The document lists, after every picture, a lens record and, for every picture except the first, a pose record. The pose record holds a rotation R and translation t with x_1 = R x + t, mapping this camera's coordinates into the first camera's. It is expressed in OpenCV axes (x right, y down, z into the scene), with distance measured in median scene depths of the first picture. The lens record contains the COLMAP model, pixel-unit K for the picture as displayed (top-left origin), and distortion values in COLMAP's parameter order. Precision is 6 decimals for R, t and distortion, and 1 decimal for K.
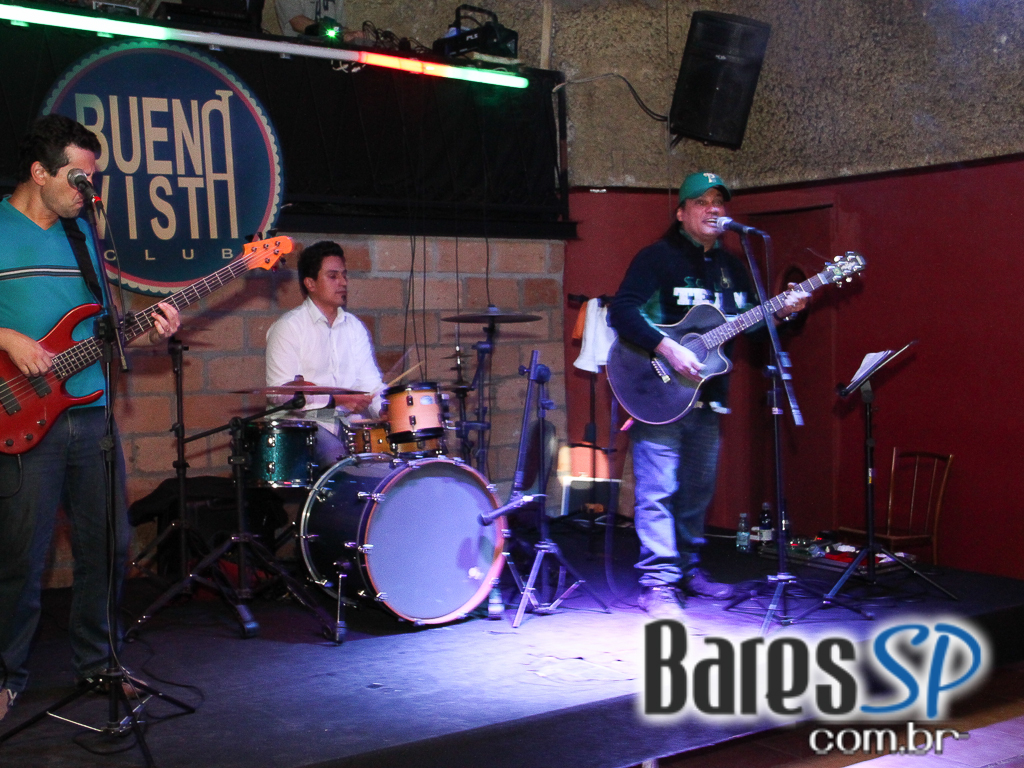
lens RADIAL K [[1192.1, 0, 509.6], [0, 1192.1, 383.0], [0, 0, 1]] dist [-0.031896, 0.000000]
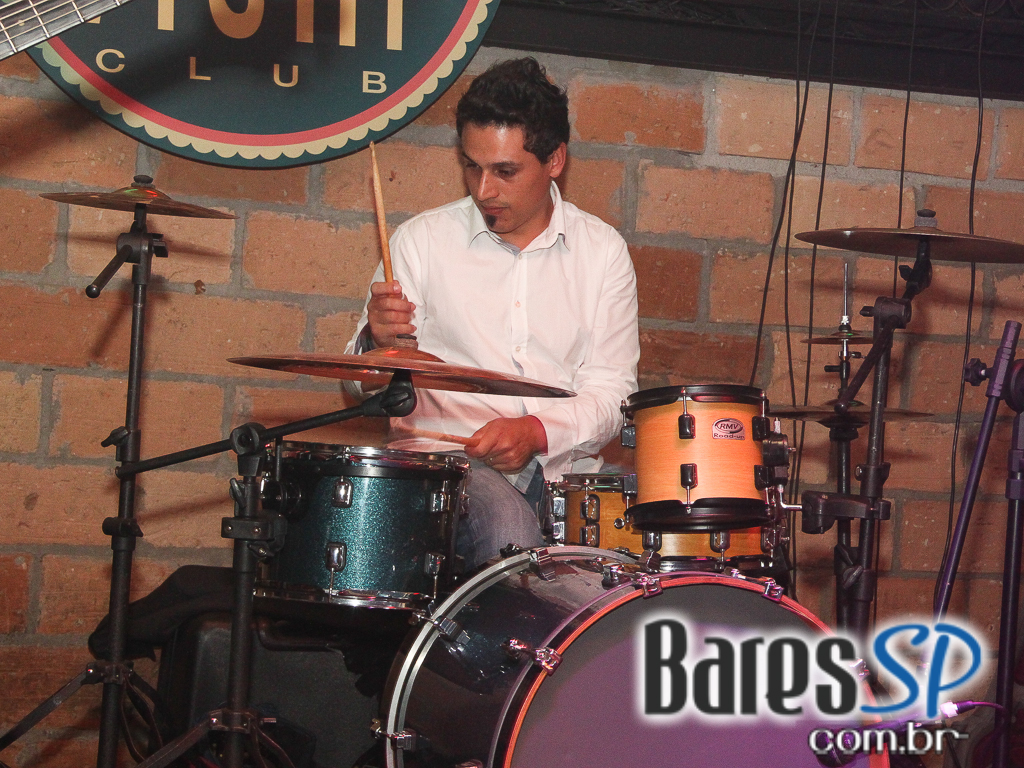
lens RADIAL K [[2137.9, 0, 565.6], [0, 2137.9, 377.7], [0, 0, 1]] dist [0.291071, 0.000000]
pose [[0.966398, 0.083637, -0.243062, 0.042485], [-0.091958, 0.995496, -0.023072, 0.015540], [0.240037, 0.044648, 0.969736, 0.236286]]
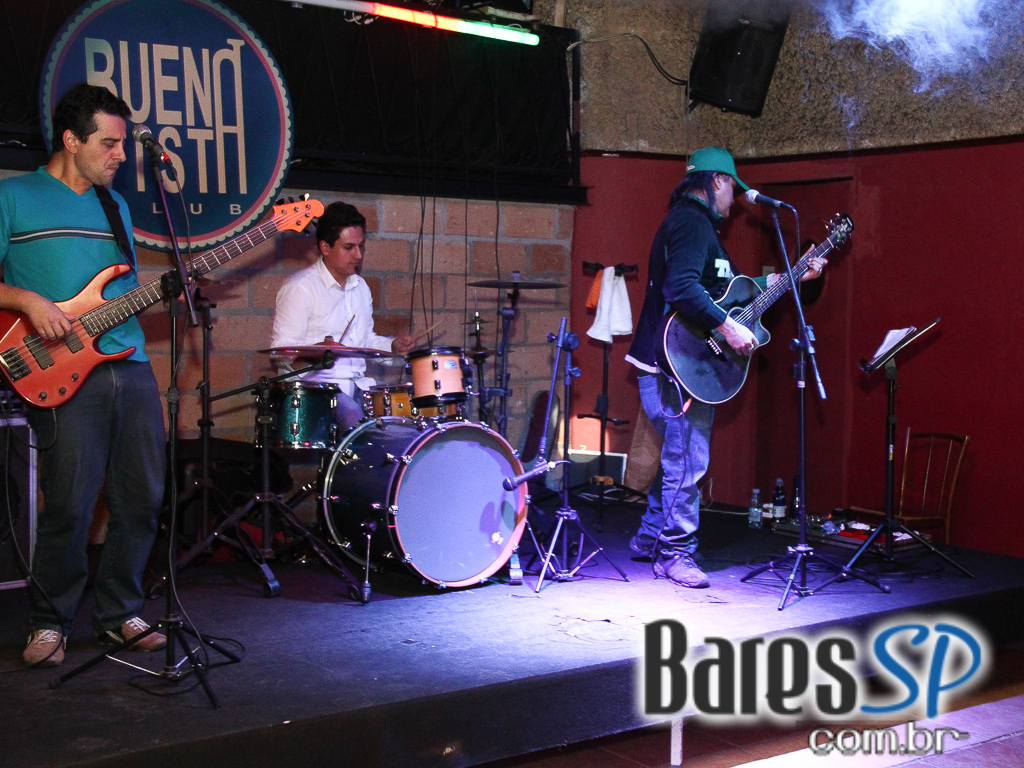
lens RADIAL K [[1316.2, 0, 512.2], [0, 1316.2, 377.9], [0, 0, 1]] dist [0.019483, 0.000000]
pose [[0.999046, 0.026683, 0.034564, -0.046920], [-0.027265, 0.999492, 0.016476, 0.004773], [-0.034107, -0.017403, 0.999267, -0.085593]]
